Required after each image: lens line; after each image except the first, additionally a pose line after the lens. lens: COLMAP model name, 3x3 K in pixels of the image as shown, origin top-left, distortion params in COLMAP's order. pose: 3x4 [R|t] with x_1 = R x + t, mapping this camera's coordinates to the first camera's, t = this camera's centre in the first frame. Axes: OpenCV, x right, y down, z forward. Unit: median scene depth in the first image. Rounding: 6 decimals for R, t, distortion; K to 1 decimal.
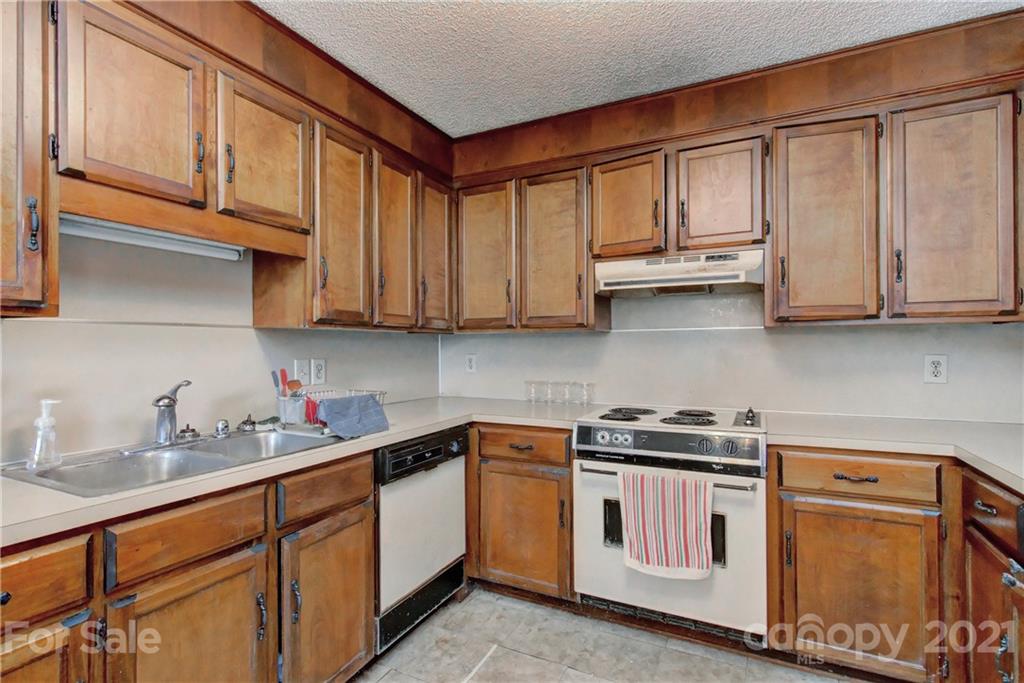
lens RADIAL K [[506.5, 0, 514.9], [0, 506.5, 343.9], [0, 0, 1]] dist [0.001490, -0.000106]
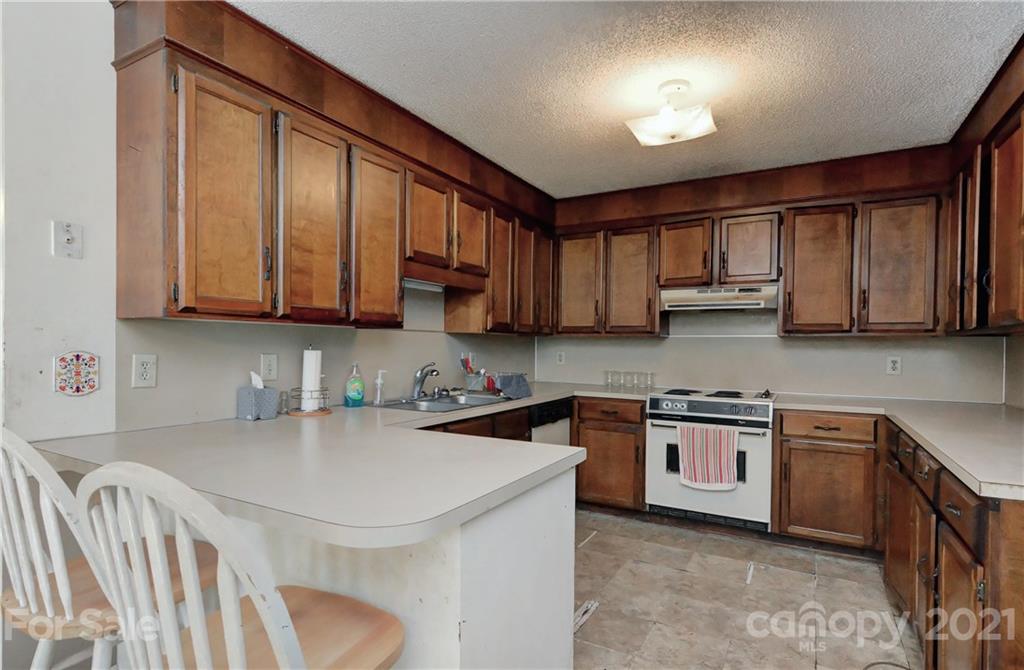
lens RADIAL K [[524.3, 0, 477.2], [0, 524.3, 353.9], [0, 0, 1]] dist [-0.000604, -0.000108]
pose [[0.993253, 0.016895, -0.114731, -0.225041], [-0.014355, 0.999634, 0.022923, -0.003116], [0.115077, -0.021122, 0.993132, -0.675076]]
